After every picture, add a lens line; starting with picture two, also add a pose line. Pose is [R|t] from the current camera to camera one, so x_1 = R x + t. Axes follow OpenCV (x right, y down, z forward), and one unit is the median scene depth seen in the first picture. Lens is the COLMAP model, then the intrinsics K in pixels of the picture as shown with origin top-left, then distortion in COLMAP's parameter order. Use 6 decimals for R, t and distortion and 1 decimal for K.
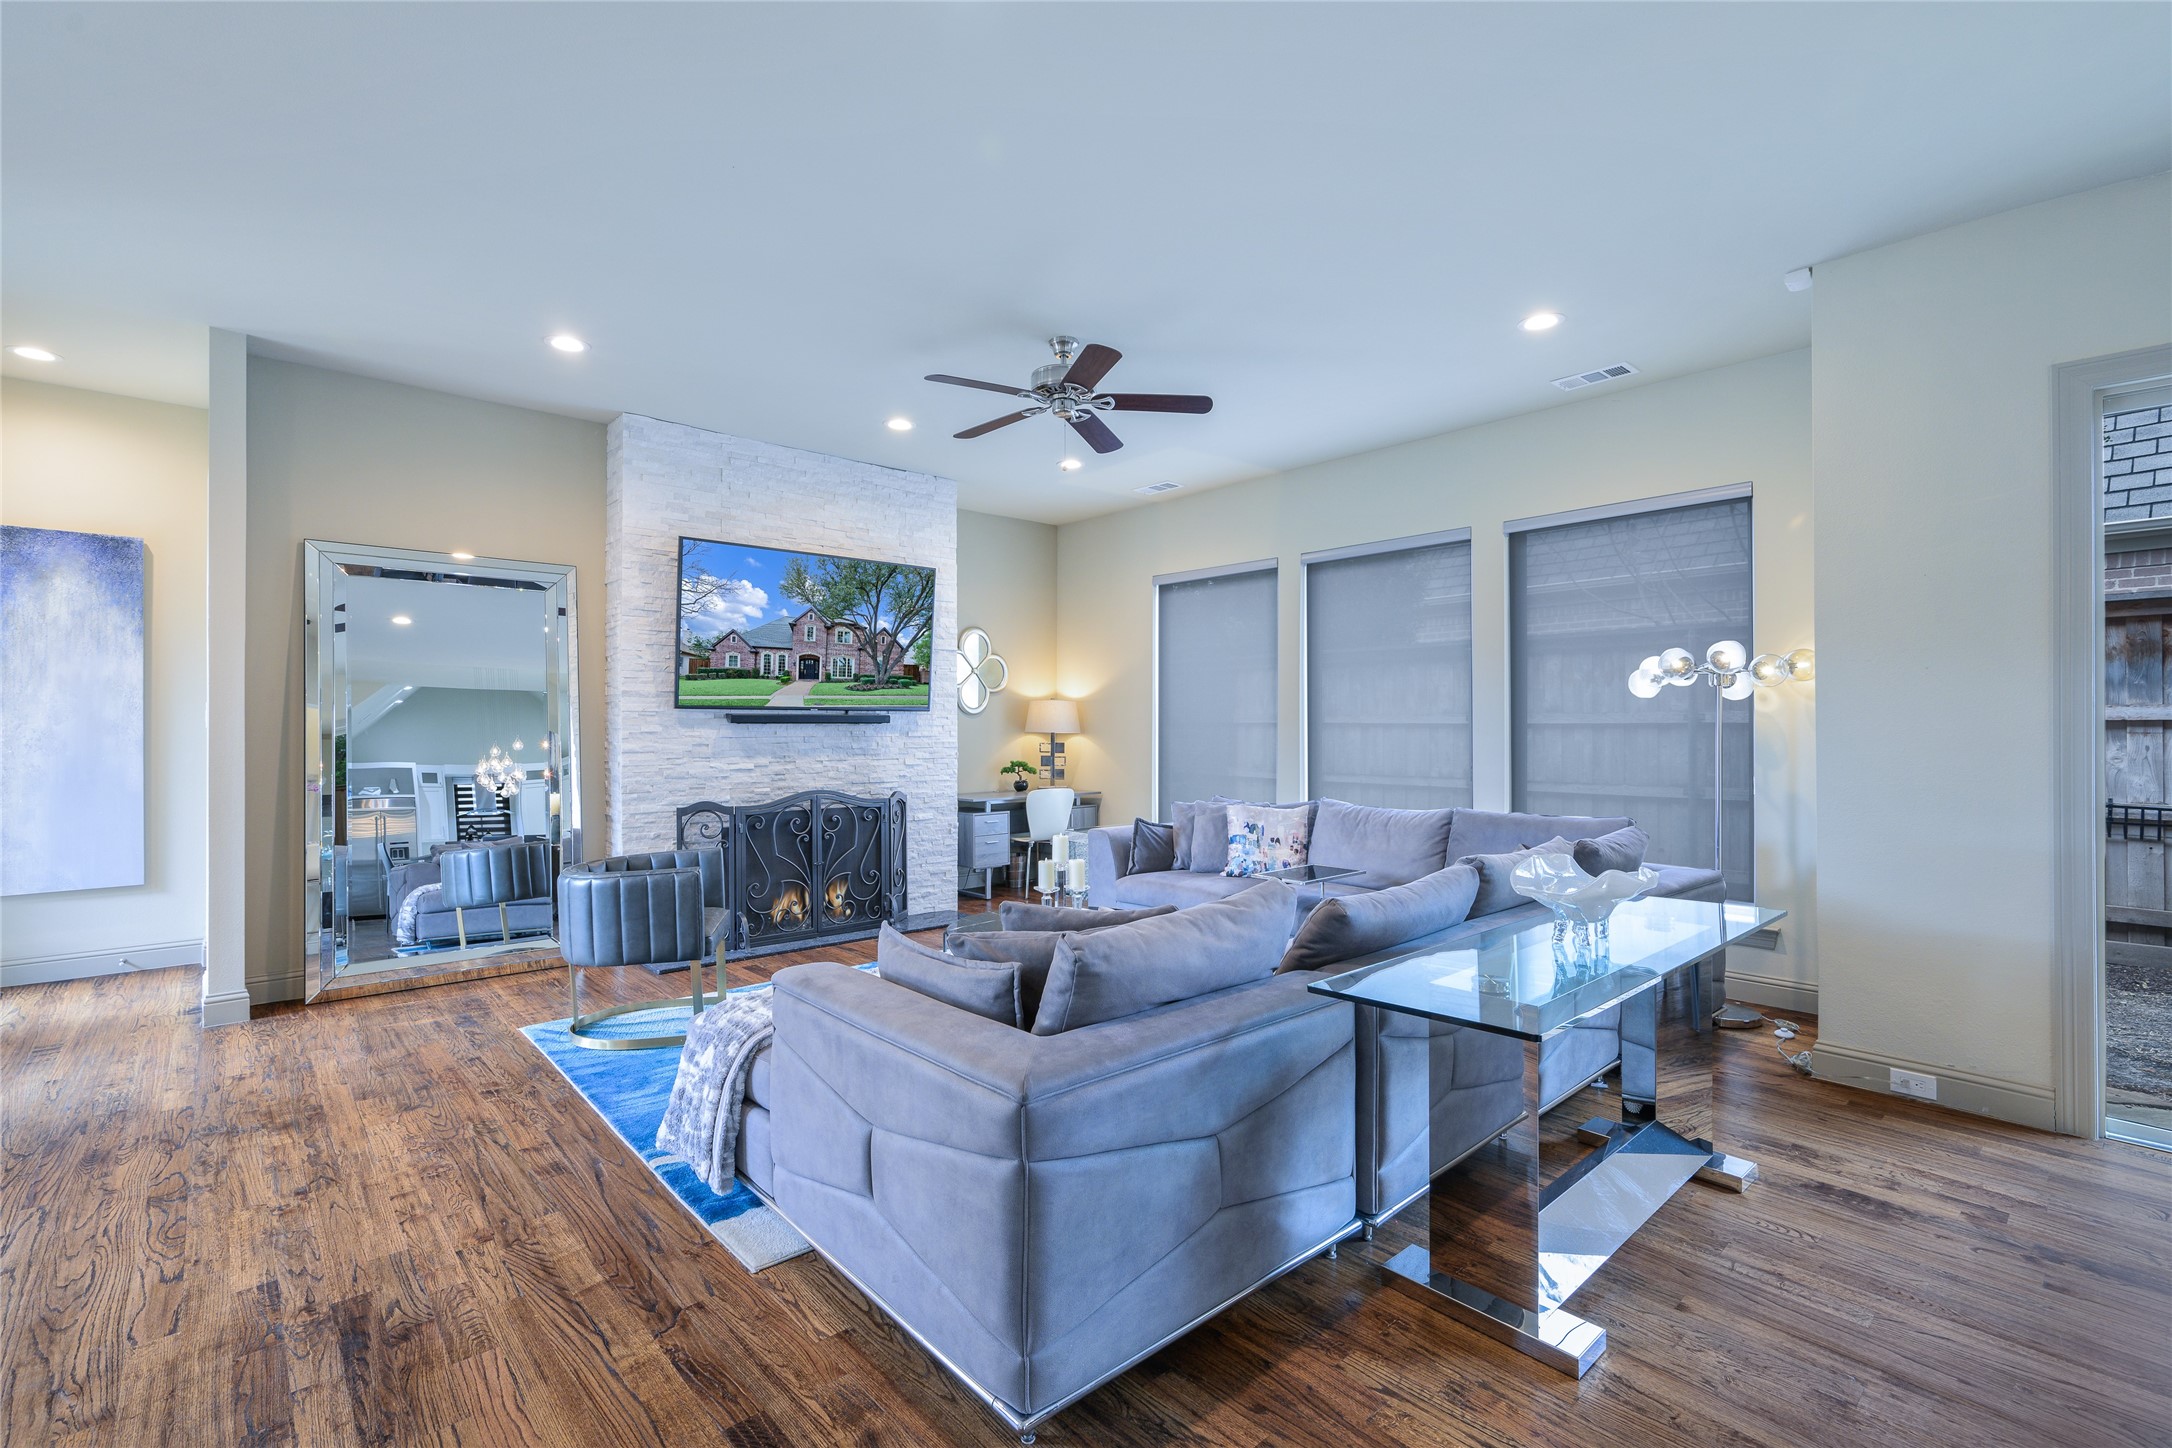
lens RADIAL K [[964.7, 0, 1086.0], [0, 964.7, 724.0], [0, 0, 1]] dist [0.000226, -0.000470]
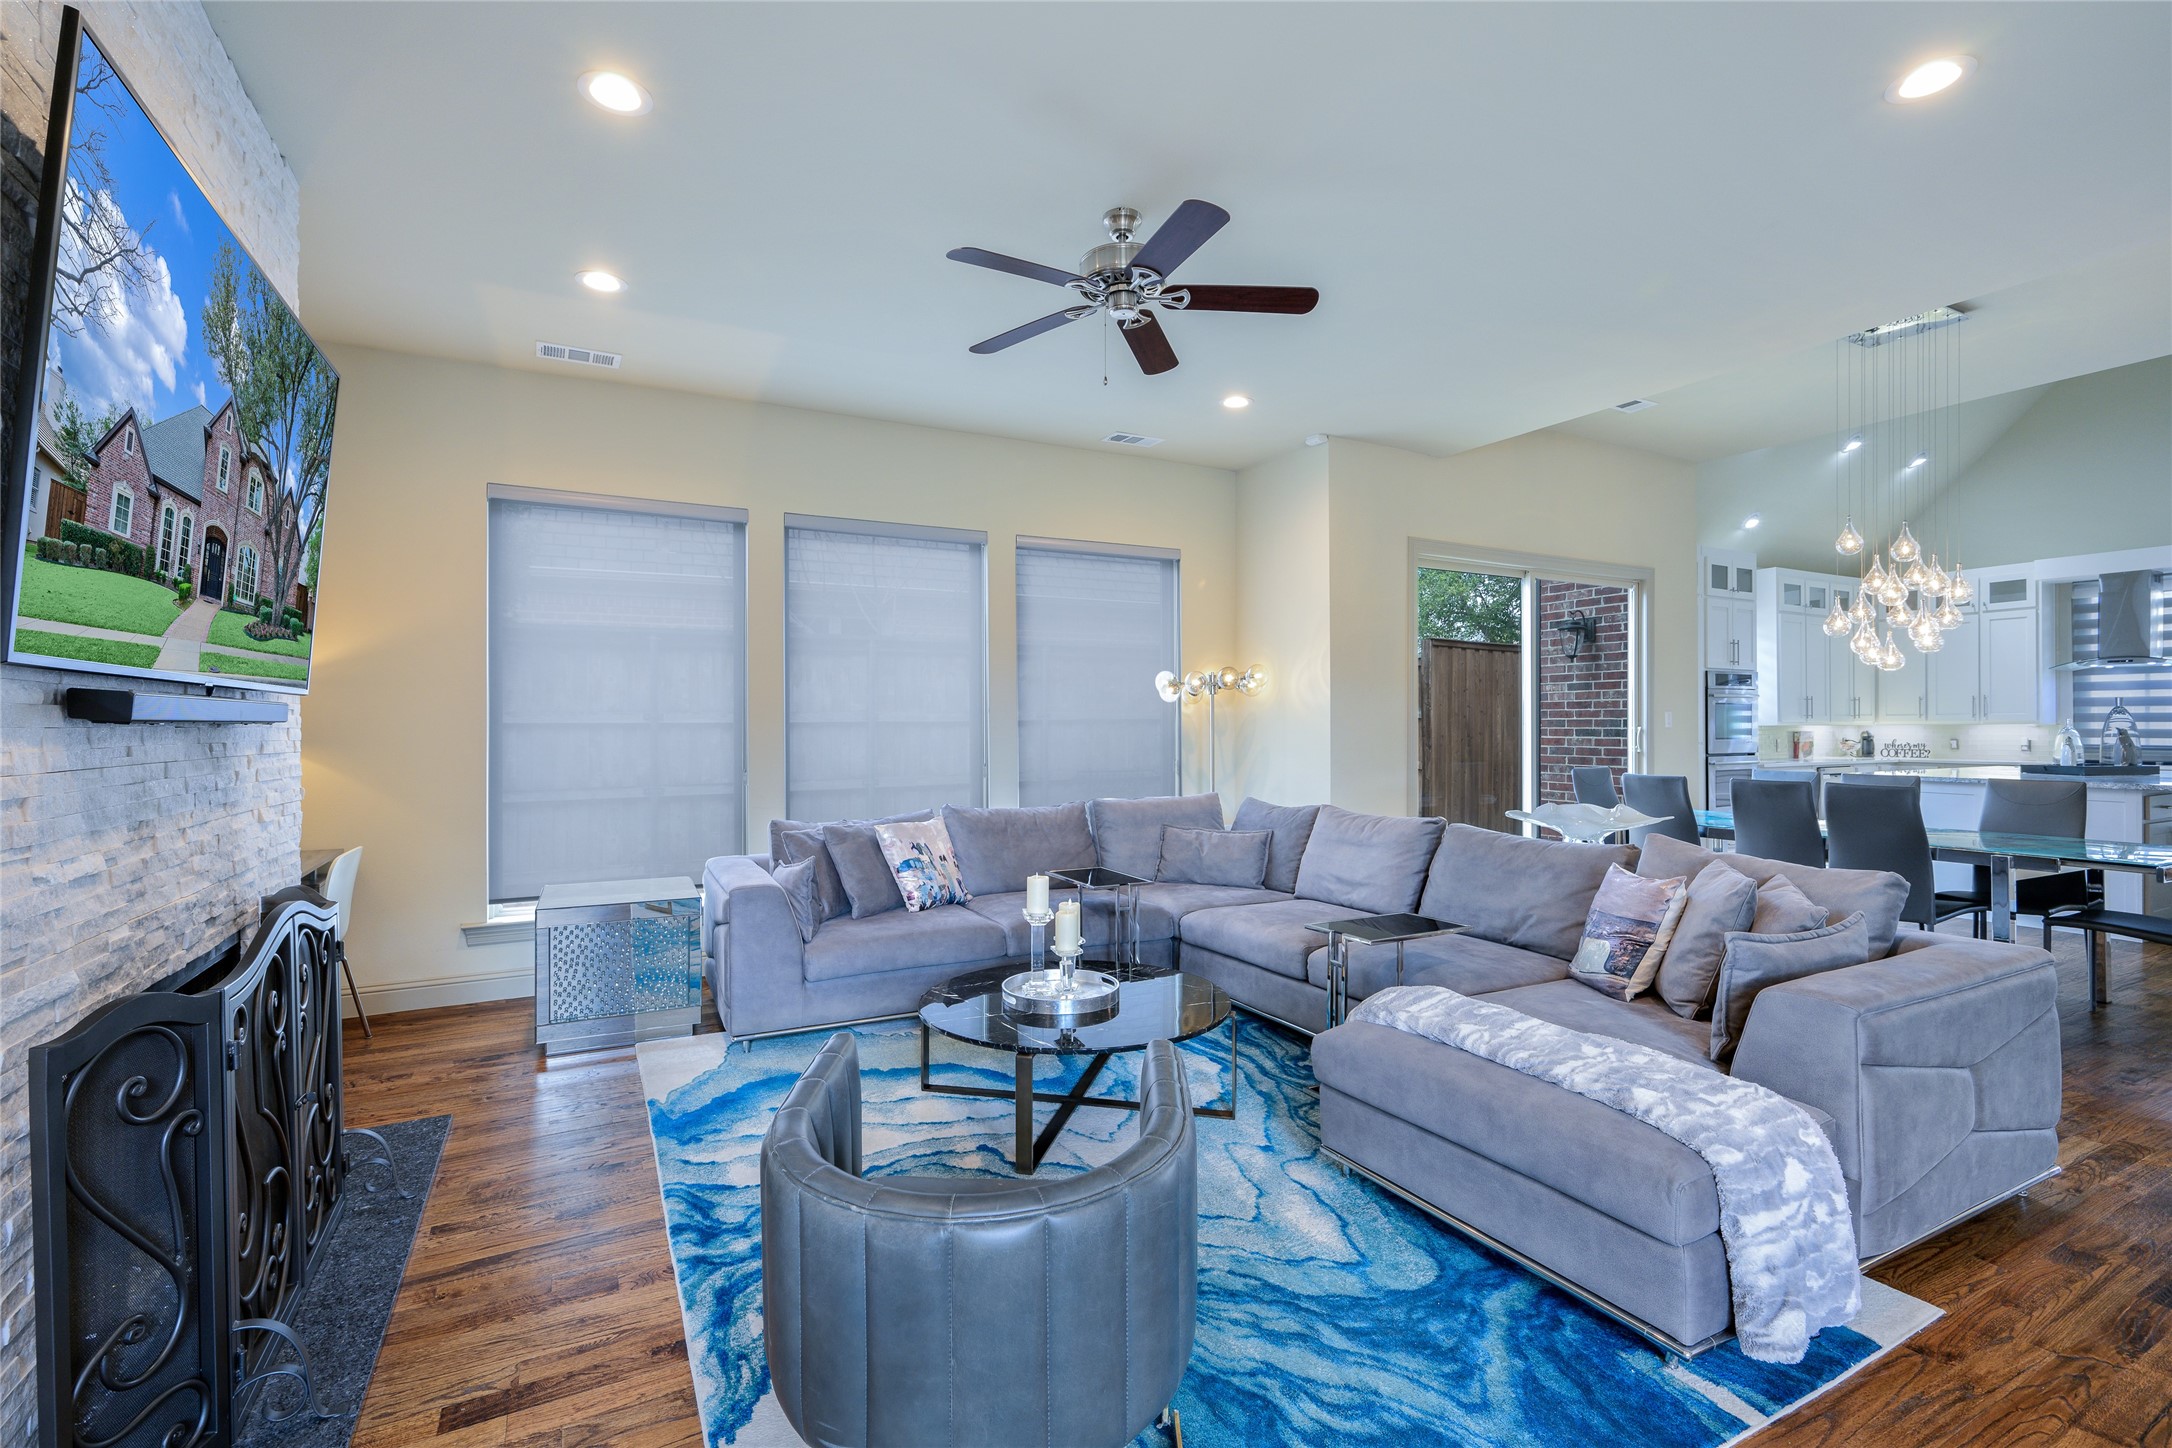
lens RADIAL K [[964.7, 0, 1086.0], [0, 964.7, 724.0], [0, 0, 1]] dist [0.000226, -0.000470]
pose [[0.240926, -0.004038, 0.970535, -0.547729], [0.006620, 0.999975, 0.002517, 0.001085], [-0.970521, 0.005818, 0.240947, 0.601174]]
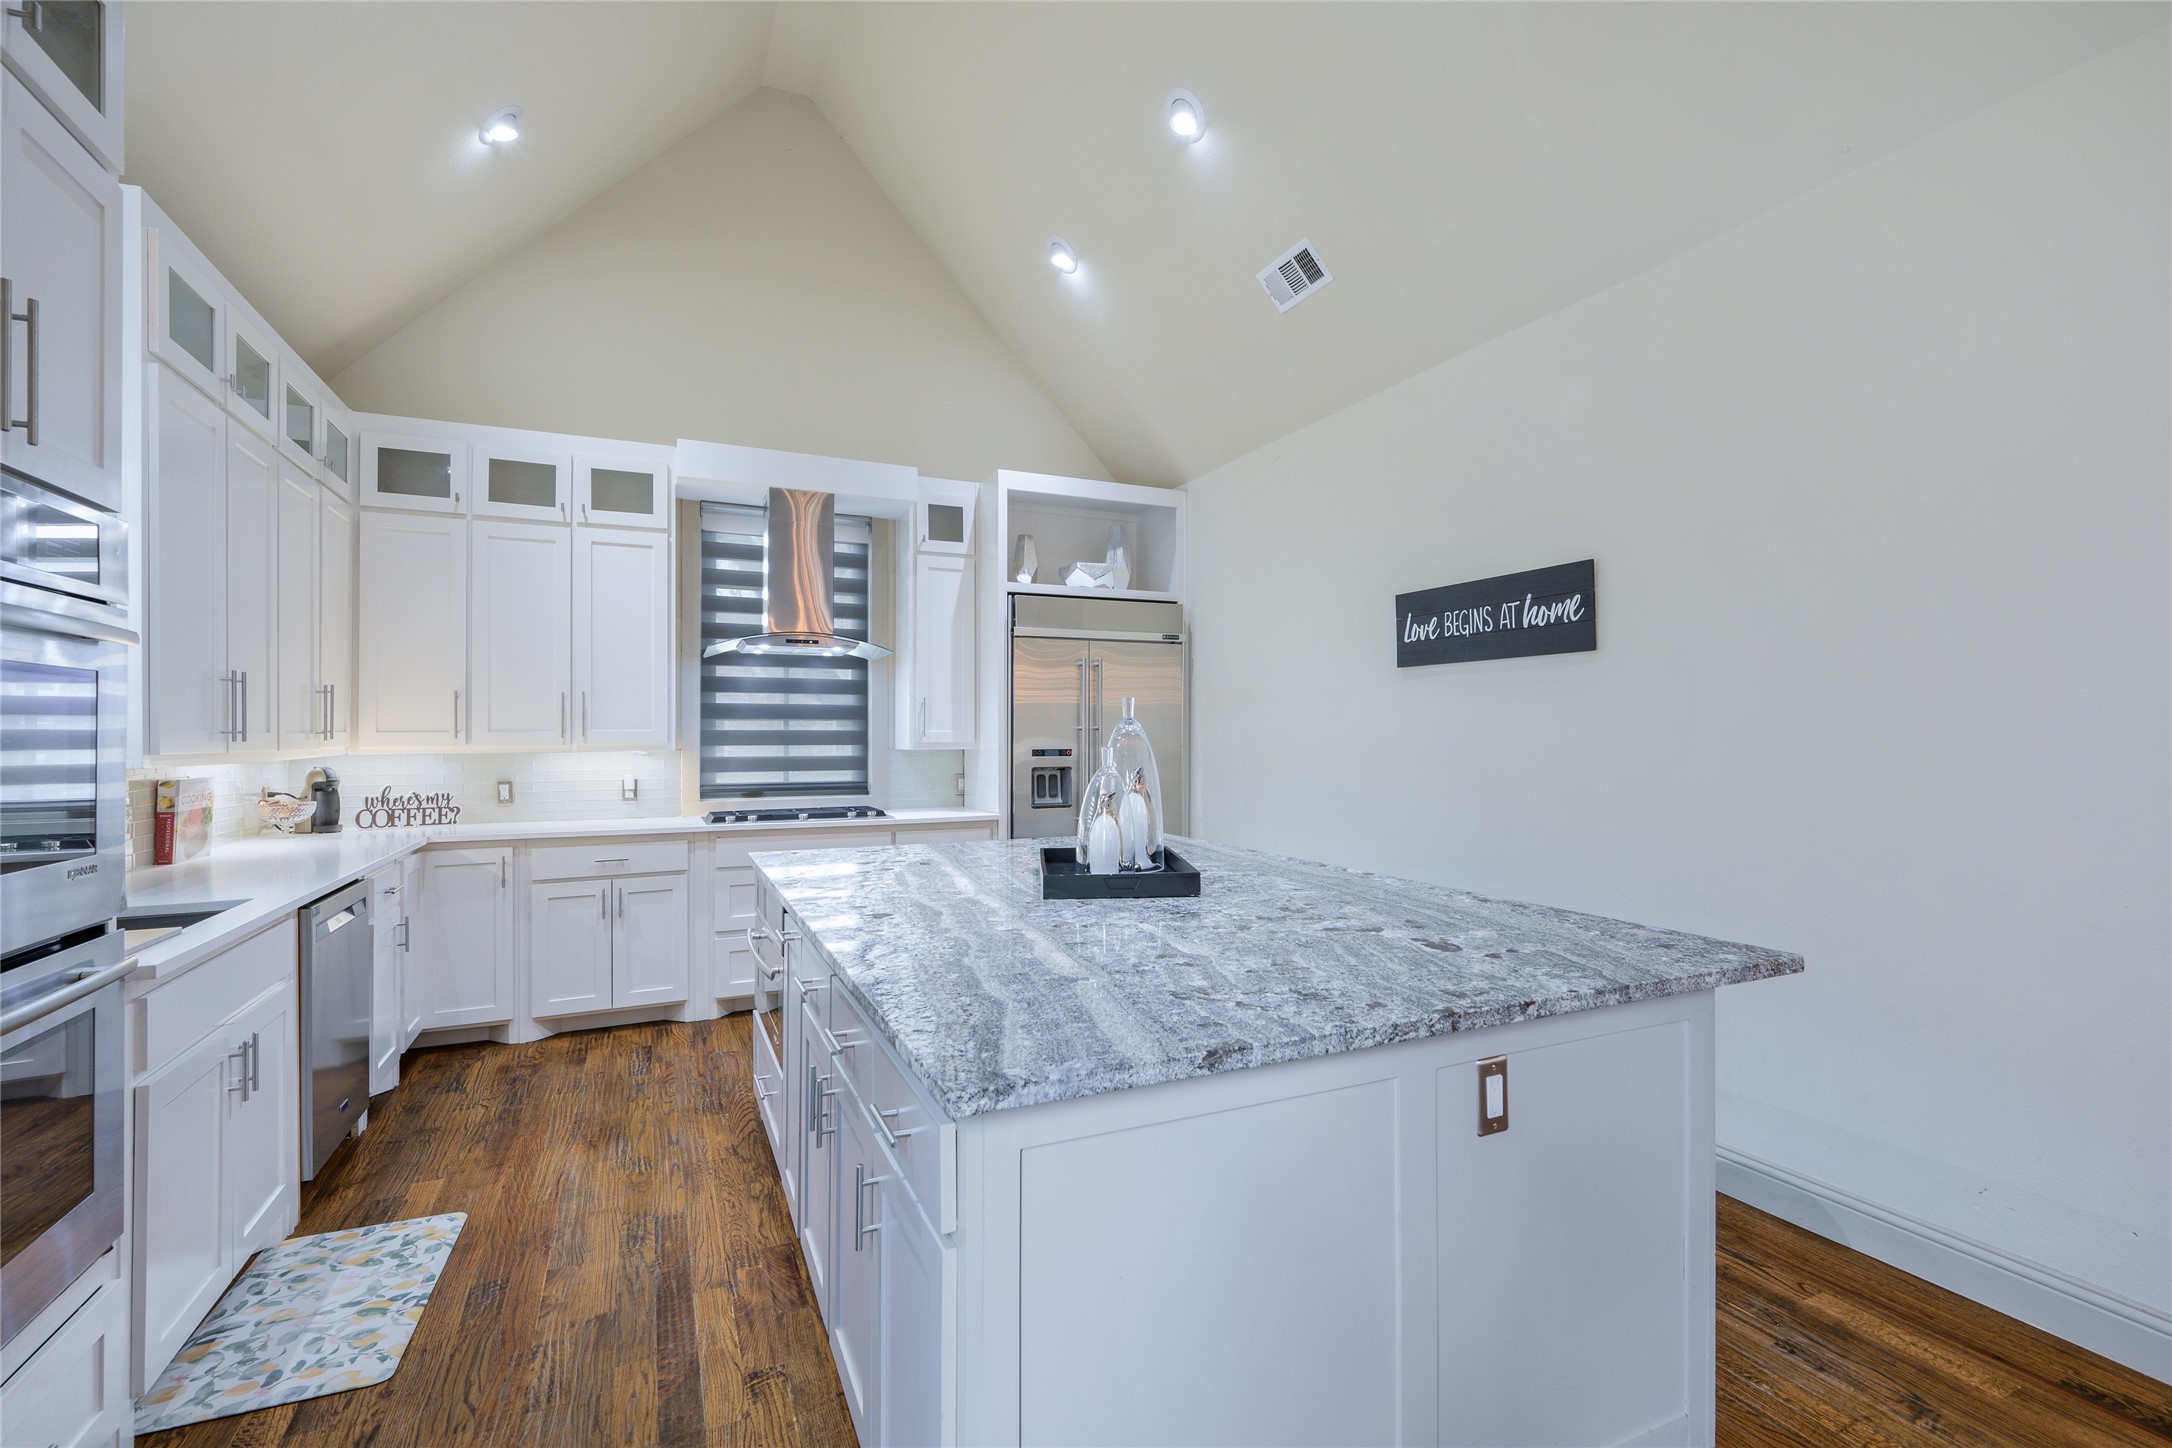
lens RADIAL K [[943.1, 0, 1086.0], [0, 943.1, 724.0], [0, 0, 1]] dist [0.003046, -0.000050]
pose [[-0.957341, 0.001004, 0.288957, 0.733652], [-0.000116, 0.999993, -0.003859, -0.004071], [-0.288959, -0.003728, -0.957334, 0.164761]]
